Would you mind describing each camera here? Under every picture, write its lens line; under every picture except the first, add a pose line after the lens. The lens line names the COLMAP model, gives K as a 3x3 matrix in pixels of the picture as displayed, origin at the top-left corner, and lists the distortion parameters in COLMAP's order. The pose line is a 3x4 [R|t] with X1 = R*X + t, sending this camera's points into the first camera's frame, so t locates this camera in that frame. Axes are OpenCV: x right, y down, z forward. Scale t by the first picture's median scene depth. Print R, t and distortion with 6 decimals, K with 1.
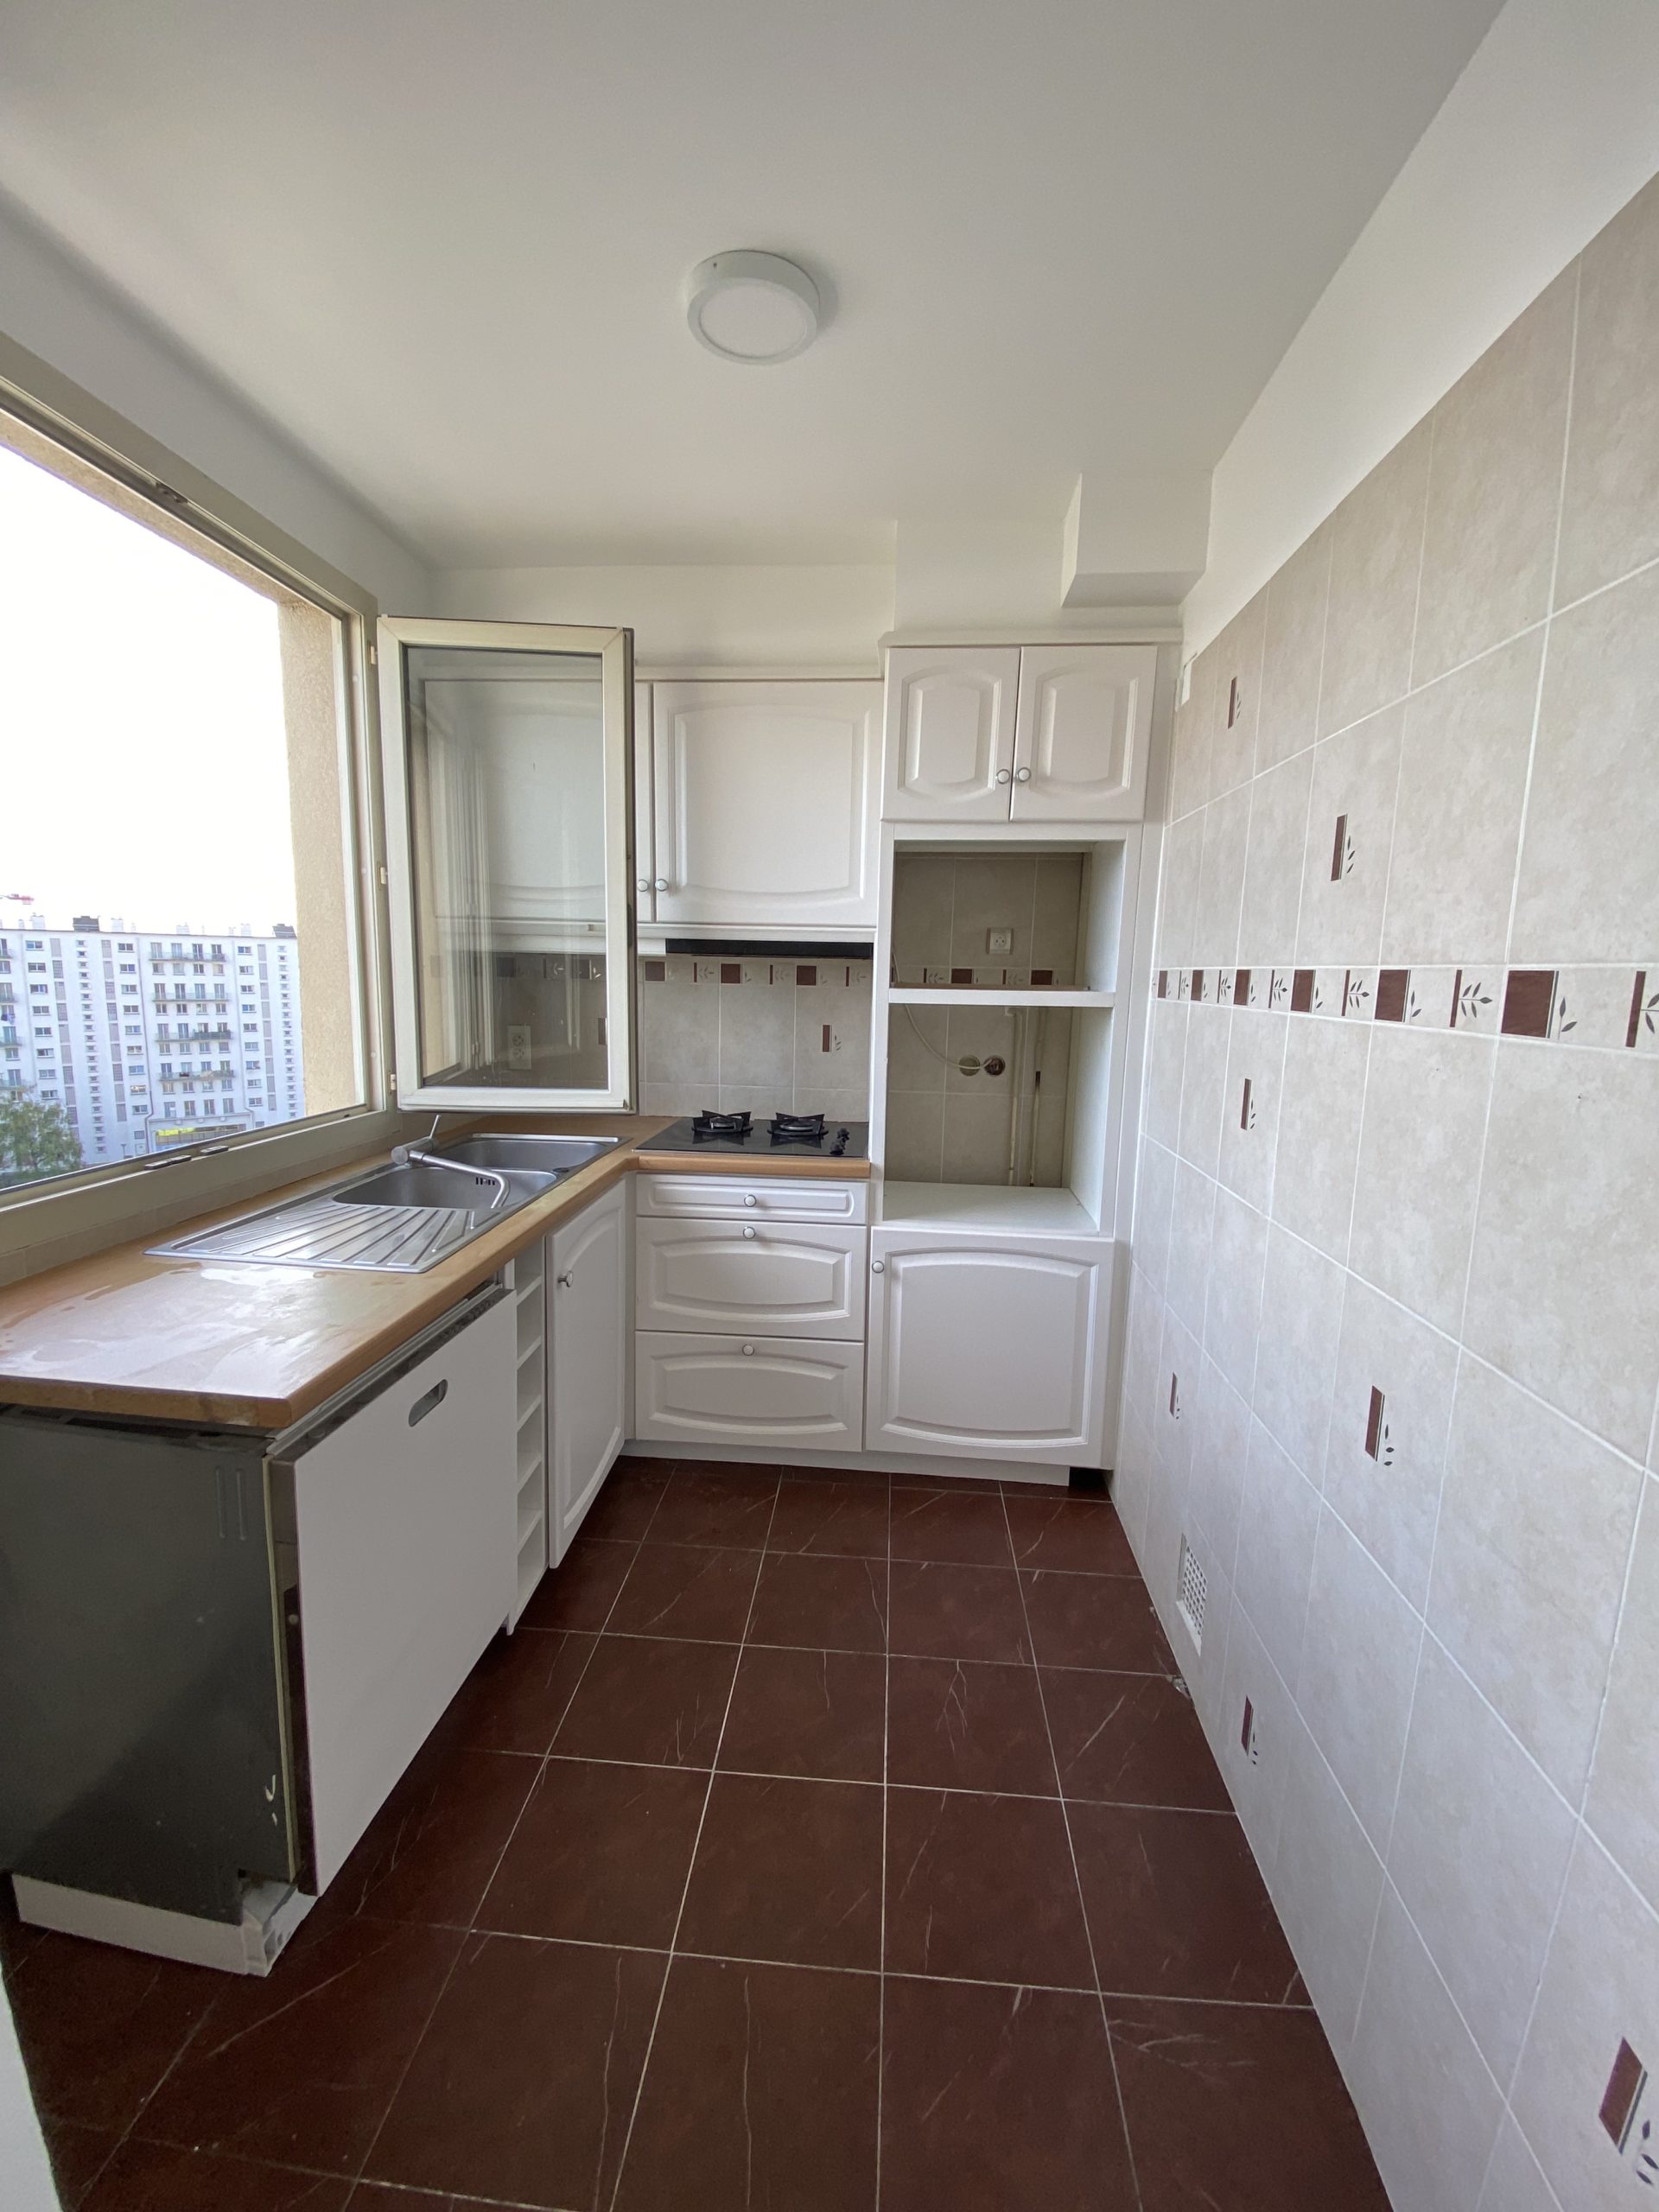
lens RADIAL K [[884.1, 0, 839.7], [0, 884.1, 1110.5], [0, 0, 1]] dist [-0.023177, -0.006267]
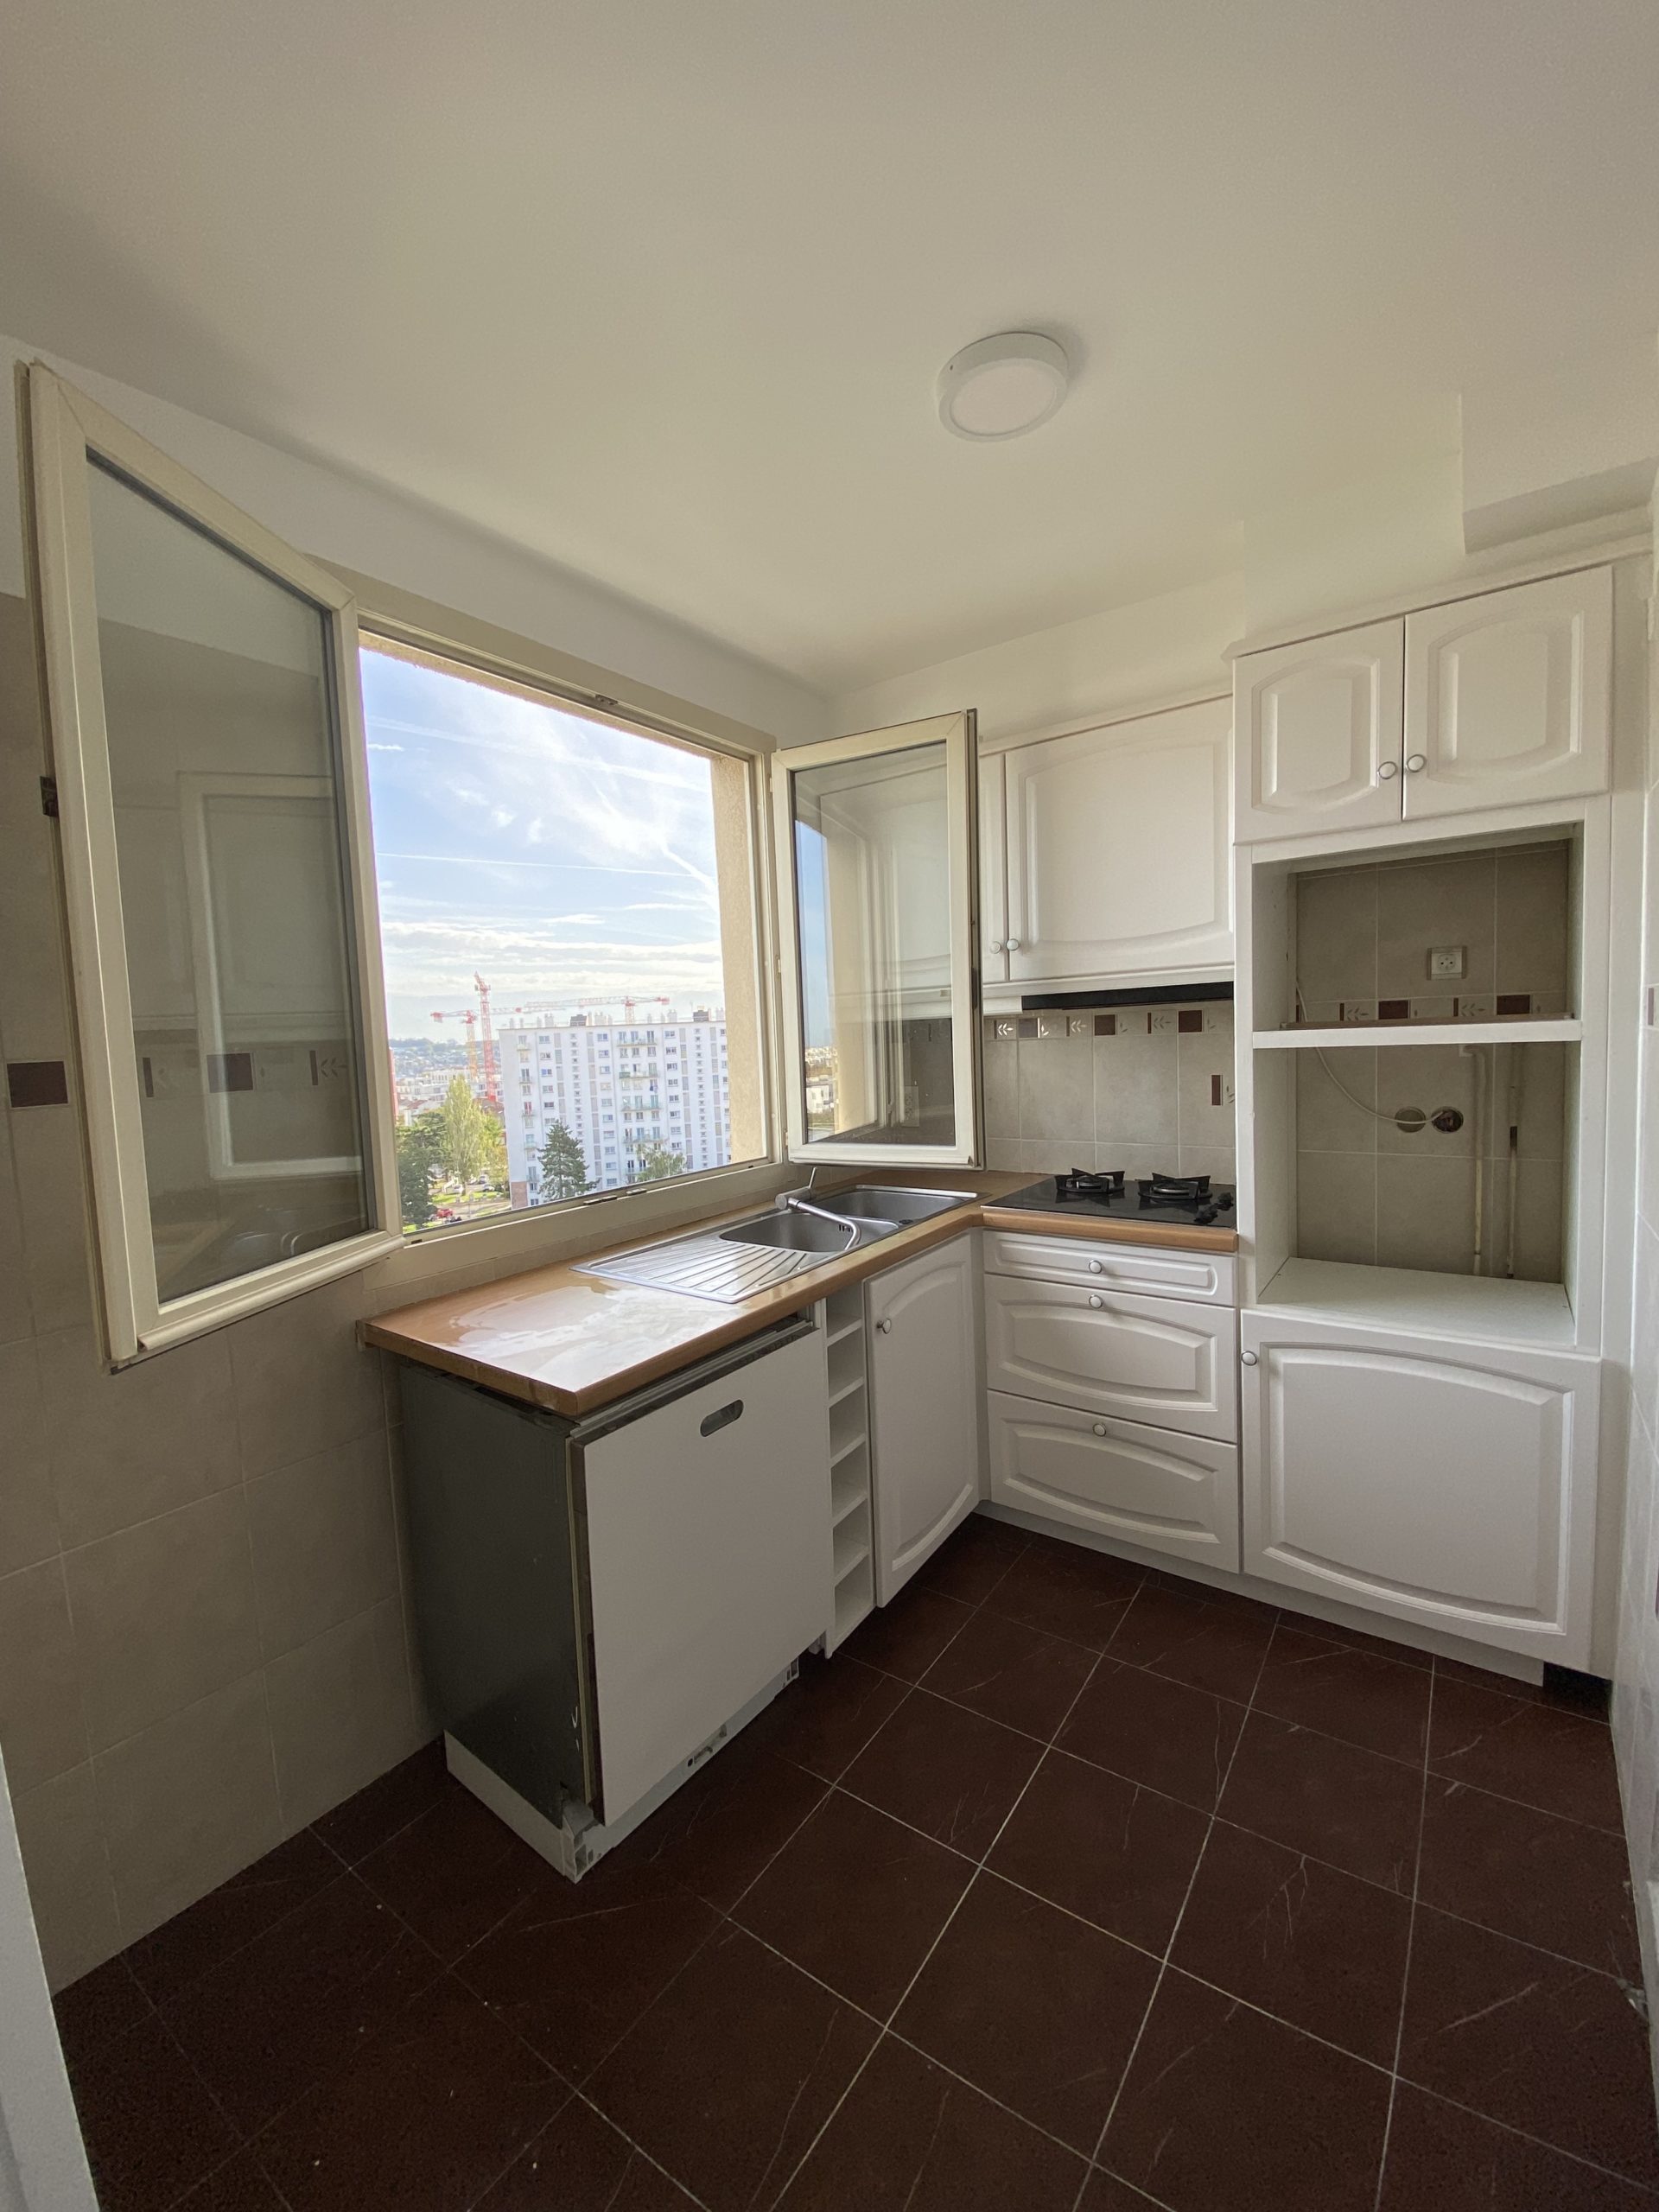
lens RADIAL K [[884.1, 0, 824.6], [0, 884.1, 1098.6], [0, 0, 1]] dist [-0.023177, -0.006267]
pose [[0.839069, -0.021715, -0.543591, 0.174402], [-0.019846, 0.997316, -0.070473, -0.004179], [0.543663, 0.069920, 0.836386, 0.049350]]
